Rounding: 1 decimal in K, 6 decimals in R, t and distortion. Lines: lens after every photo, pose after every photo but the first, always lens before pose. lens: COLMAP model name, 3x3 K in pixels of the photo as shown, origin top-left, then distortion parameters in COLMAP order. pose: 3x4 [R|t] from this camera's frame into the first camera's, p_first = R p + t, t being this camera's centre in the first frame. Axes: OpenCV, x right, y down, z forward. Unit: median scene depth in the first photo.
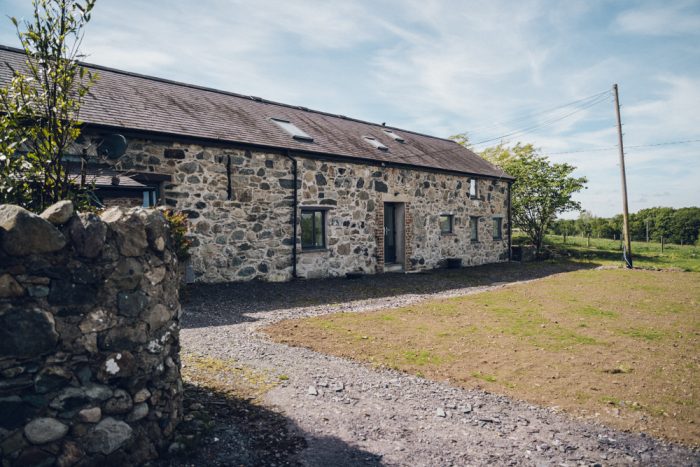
lens RADIAL K [[557.2, 0, 350.0], [0, 557.2, 233.5], [0, 0, 1]] dist [-0.088853, 0.002483]
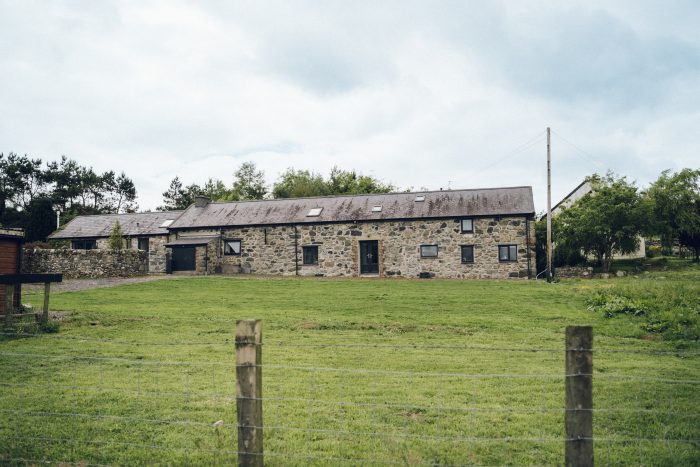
lens RADIAL K [[557.2, 0, 350.0], [0, 557.2, 233.5], [0, 0, 1]] dist [-0.088853, 0.002483]
pose [[0.435431, -0.086268, -0.896079, 1.936849], [-0.013354, 0.994669, -0.102249, 0.126976], [0.900123, 0.056488, 0.431958, 0.136982]]
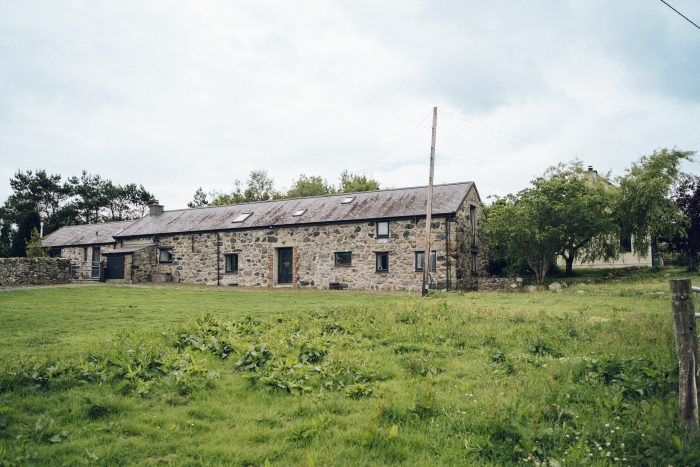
lens RADIAL K [[557.2, 0, 350.0], [0, 557.2, 233.5], [0, 0, 1]] dist [-0.088853, 0.002483]
pose [[0.212474, -0.106916, -0.971300, 1.998930], [-0.026648, 0.992993, -0.115133, 0.104709], [0.976803, 0.050346, 0.208136, 0.927604]]
